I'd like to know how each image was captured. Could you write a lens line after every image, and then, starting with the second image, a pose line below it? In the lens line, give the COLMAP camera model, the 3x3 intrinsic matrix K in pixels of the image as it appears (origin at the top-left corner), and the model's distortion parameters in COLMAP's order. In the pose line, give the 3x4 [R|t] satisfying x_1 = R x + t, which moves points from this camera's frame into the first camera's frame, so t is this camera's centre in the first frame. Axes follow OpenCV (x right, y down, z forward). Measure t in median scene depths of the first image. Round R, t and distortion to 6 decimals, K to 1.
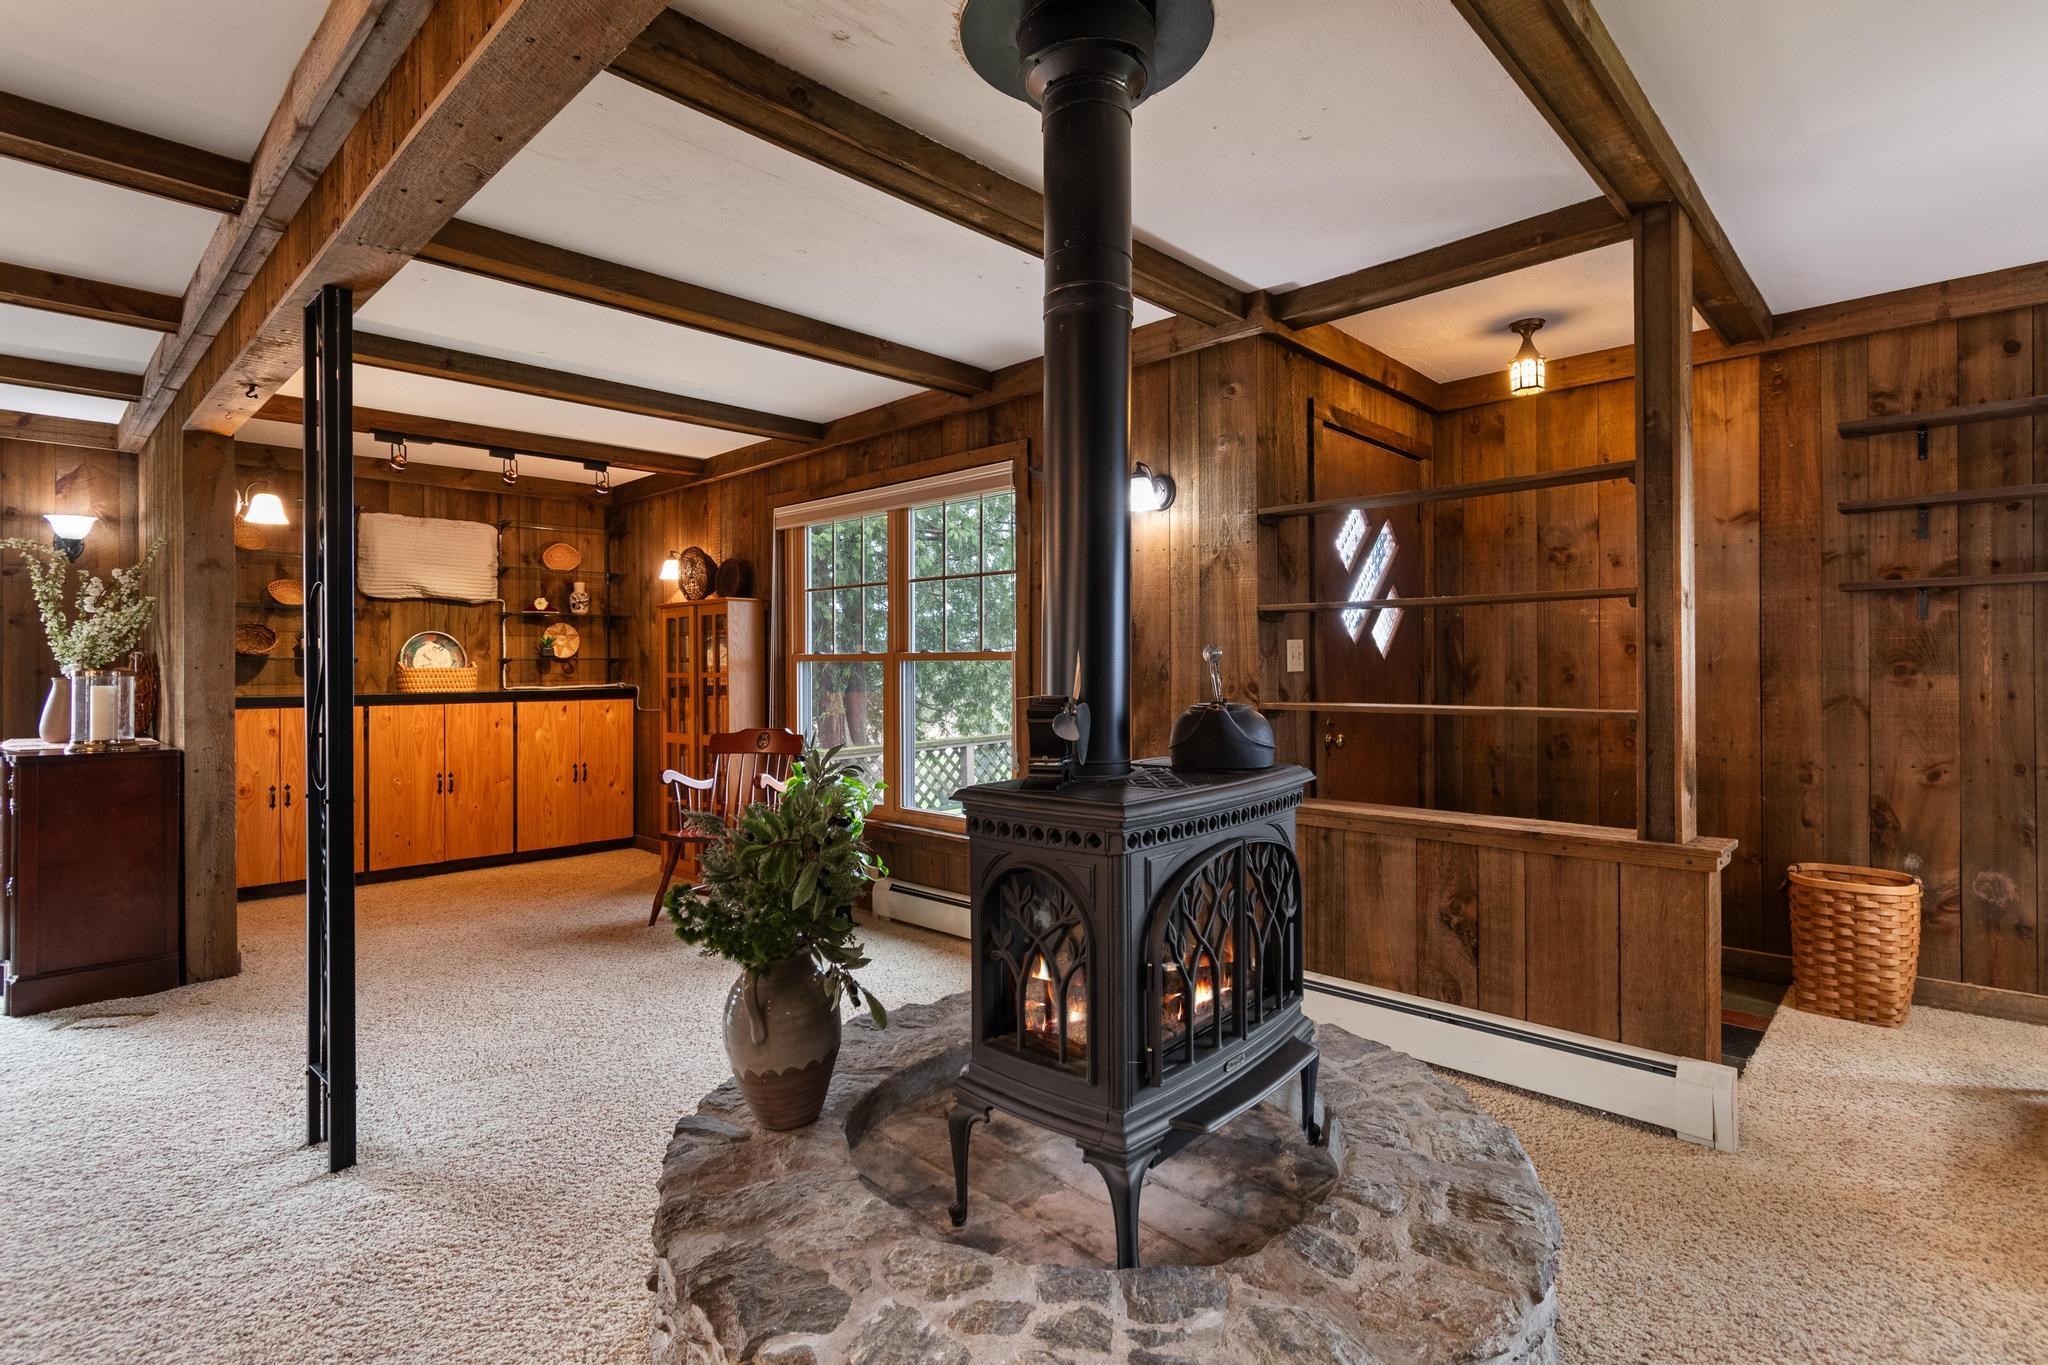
lens RADIAL K [[986.6, 0, 1037.5], [0, 986.6, 661.1], [0, 0, 1]] dist [0.001398, -0.001484]
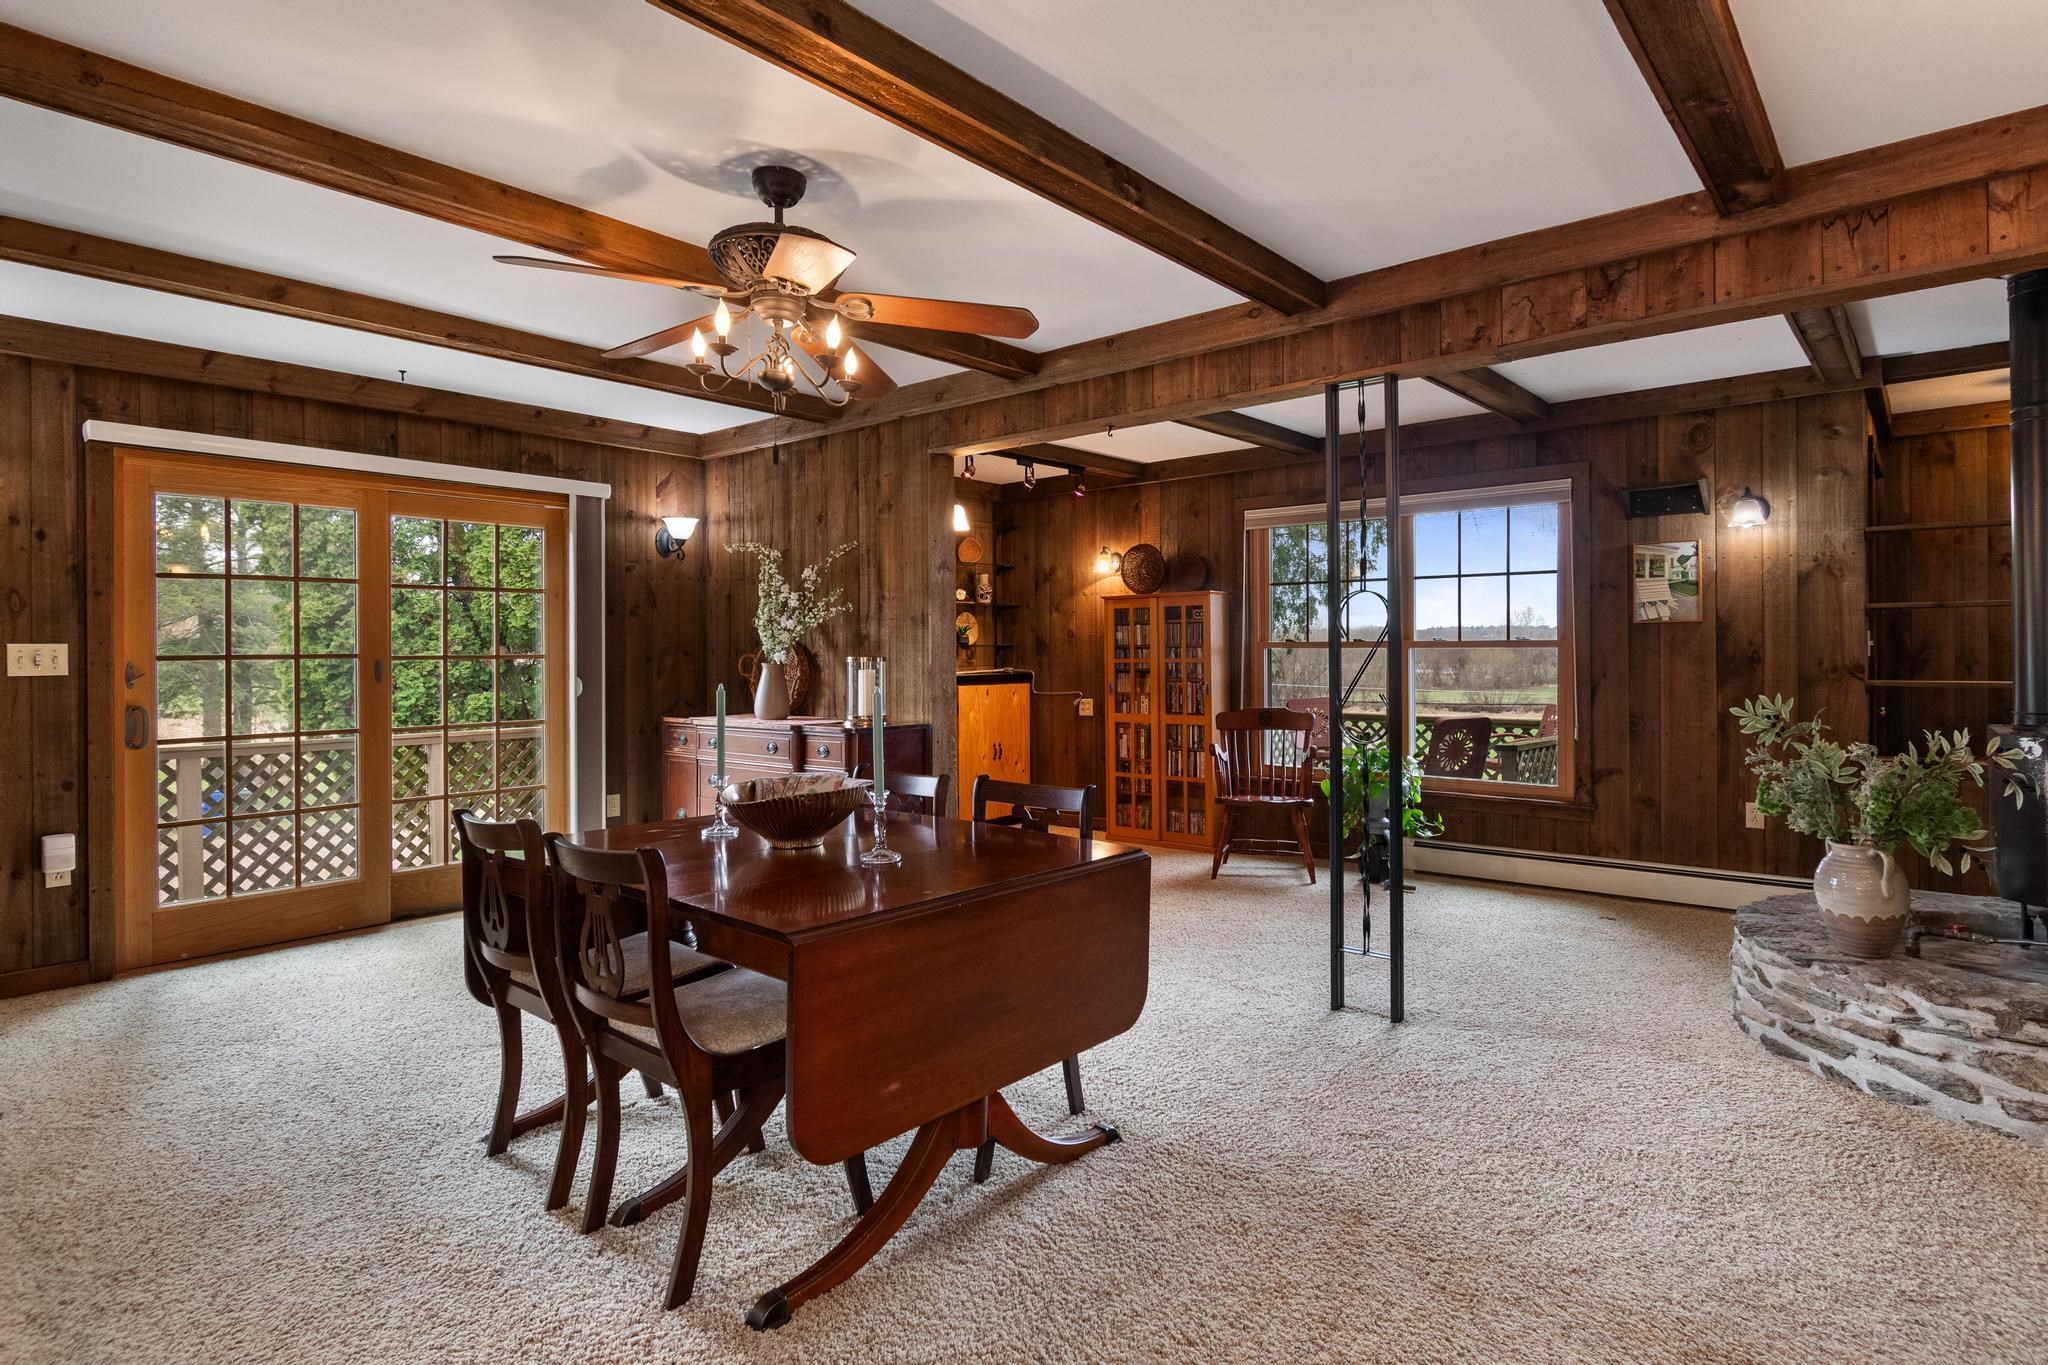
lens RADIAL K [[1071.7, 0, 1030.6], [0, 1071.7, 651.1], [0, 0, 1]] dist [0.000983, 0.000133]
pose [[0.998923, -0.001378, 0.046388, -0.536782], [0.001194, 0.999991, 0.003974, -0.001271], [-0.046393, -0.003914, 0.998916, -0.190612]]
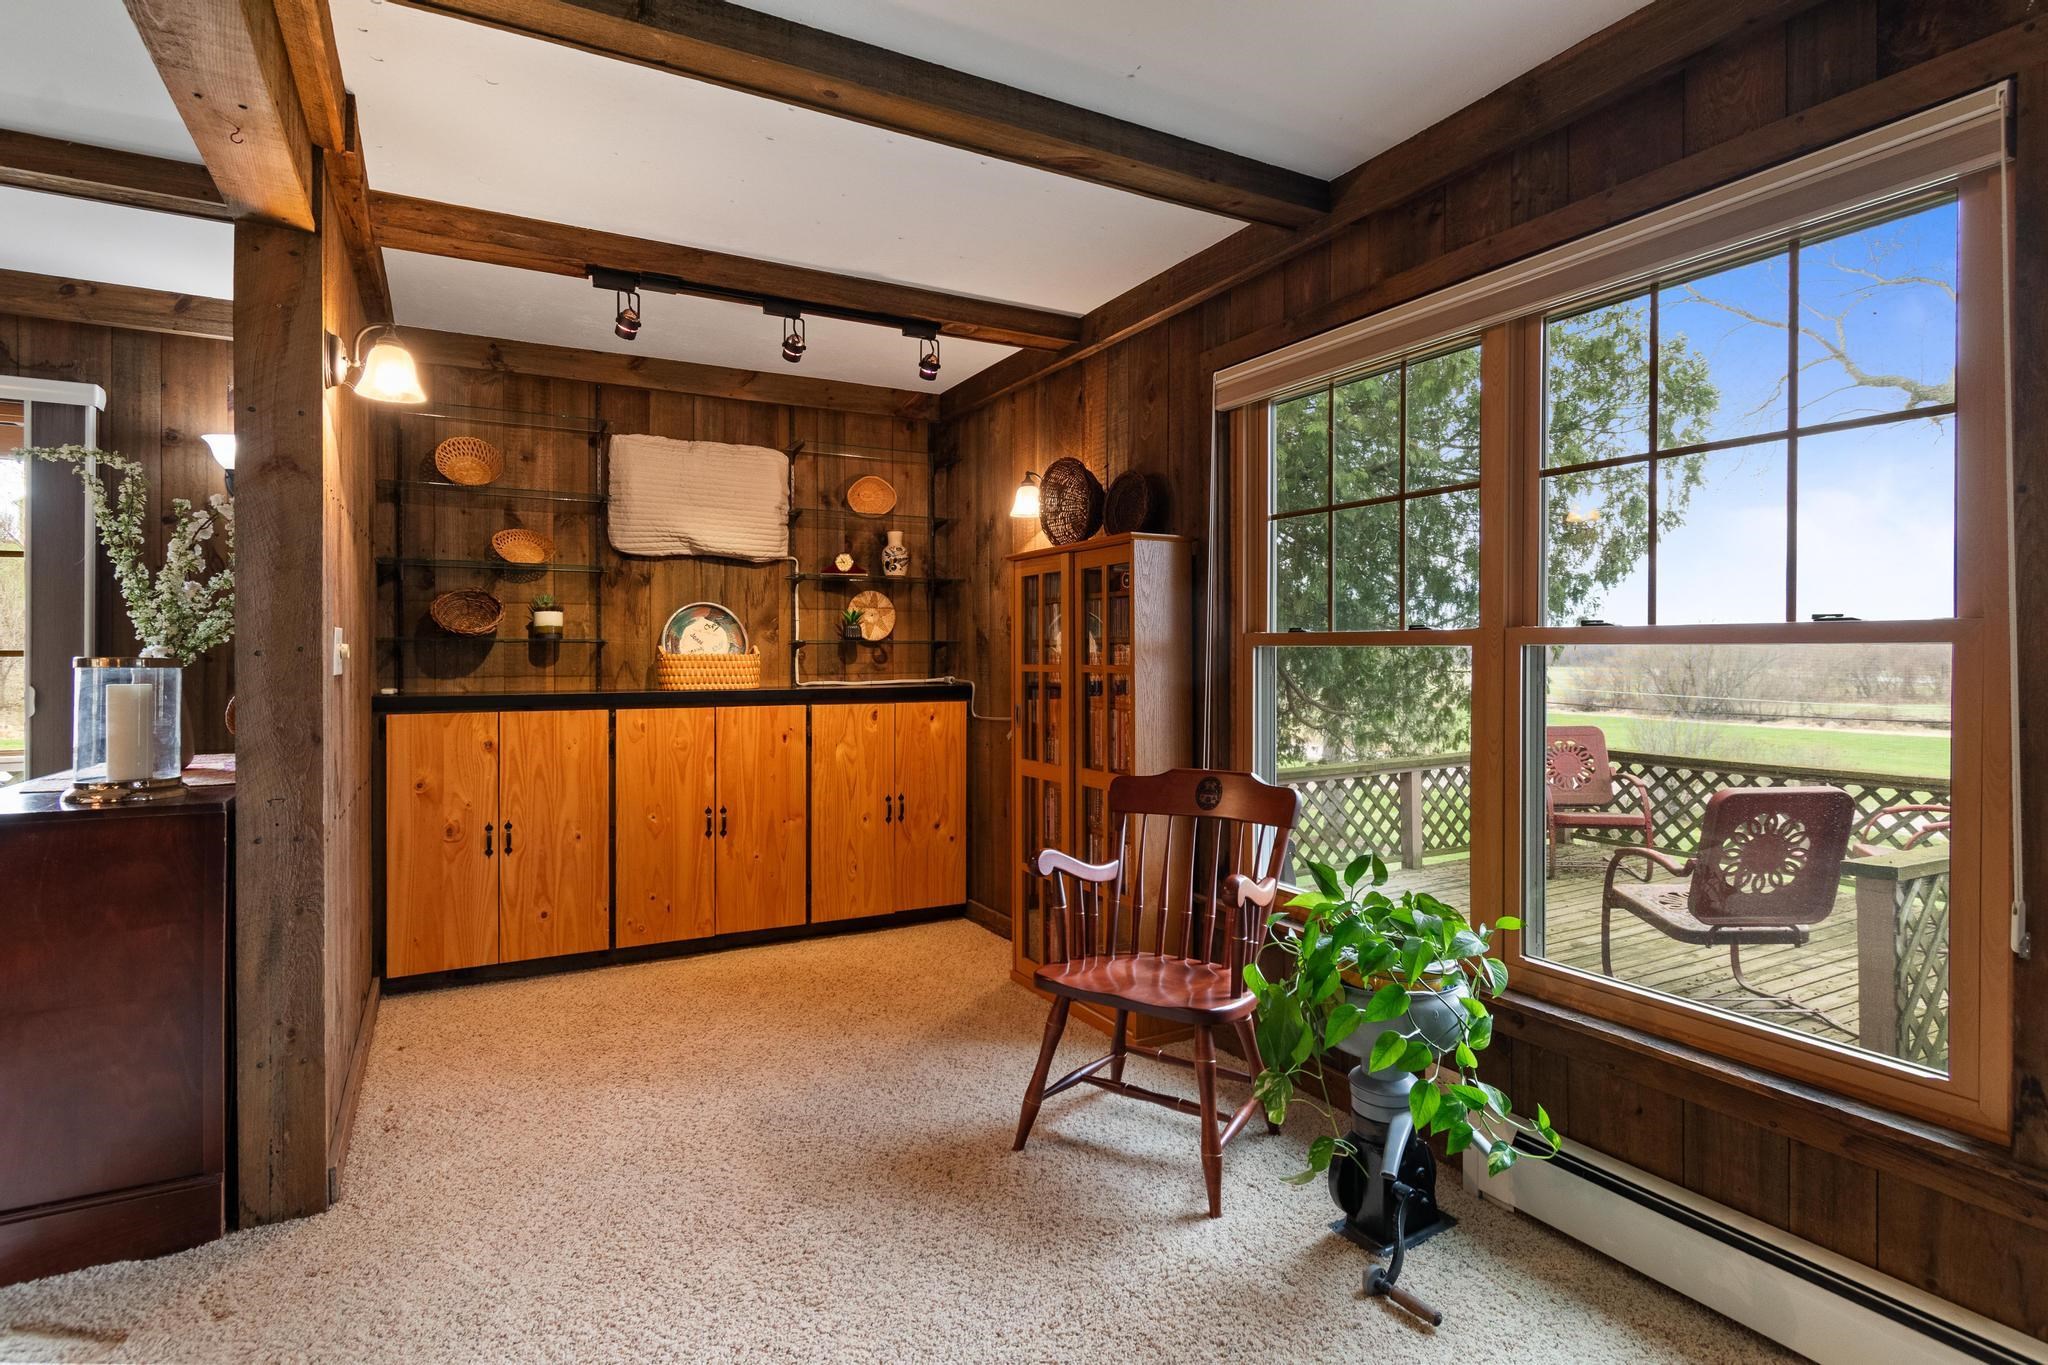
lens RADIAL K [[1021.4, 0, 1027.3], [0, 1021.4, 654.8], [0, 0, 1]] dist [-0.000132, -0.001571]
pose [[0.953575, 0.005128, -0.301113, -0.182659], [-0.003161, 0.999970, 0.007019, 0.001519], [0.301140, -0.005742, 0.953563, 0.394146]]
